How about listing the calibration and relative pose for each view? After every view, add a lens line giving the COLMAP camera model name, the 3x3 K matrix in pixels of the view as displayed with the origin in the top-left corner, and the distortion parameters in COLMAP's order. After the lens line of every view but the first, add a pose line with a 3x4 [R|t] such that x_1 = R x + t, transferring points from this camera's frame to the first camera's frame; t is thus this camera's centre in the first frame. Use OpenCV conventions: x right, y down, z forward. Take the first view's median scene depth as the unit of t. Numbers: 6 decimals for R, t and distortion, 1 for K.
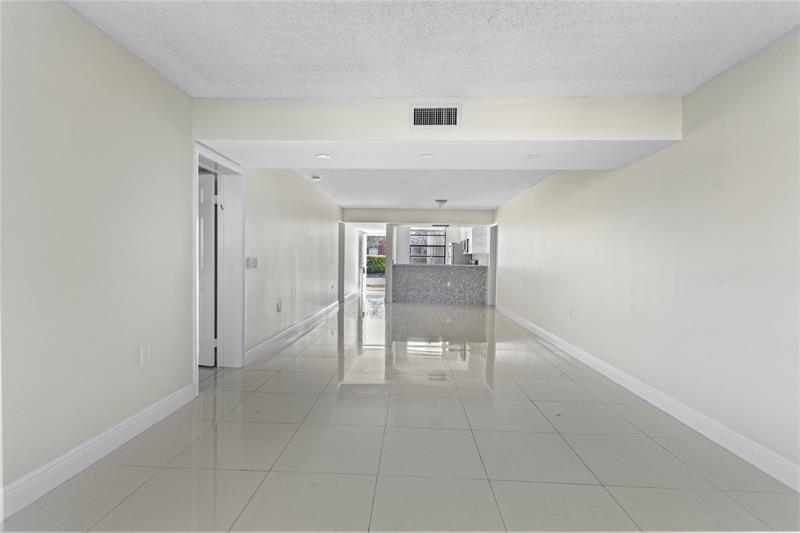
lens RADIAL K [[382.5, 0, 401.0], [0, 382.5, 280.7], [0, 0, 1]] dist [-0.000803, -0.000024]
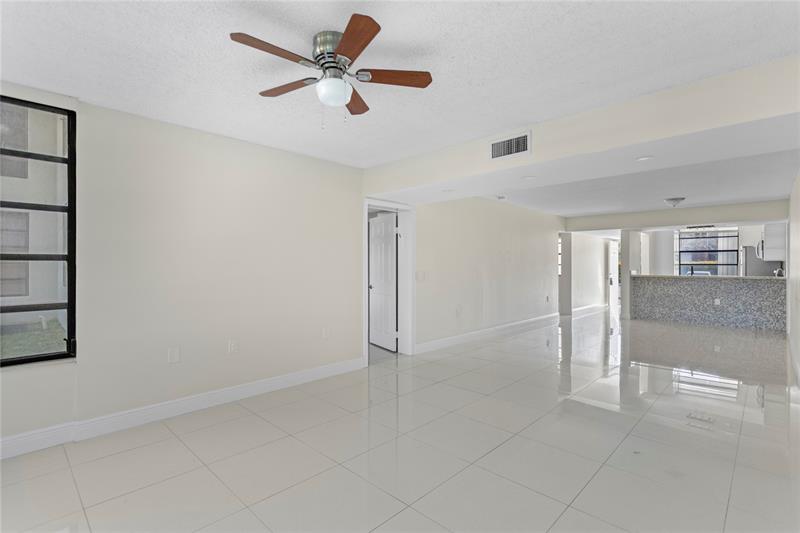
lens RADIAL K [[388.4, 0, 396.5], [0, 388.4, 272.7], [0, 0, 1]] dist [0.001556, 0.000373]
pose [[0.737345, -0.002170, -0.675513, 0.183847], [-0.028119, 0.999029, -0.033903, -0.004468], [0.674931, 0.043993, 0.736568, -0.012303]]
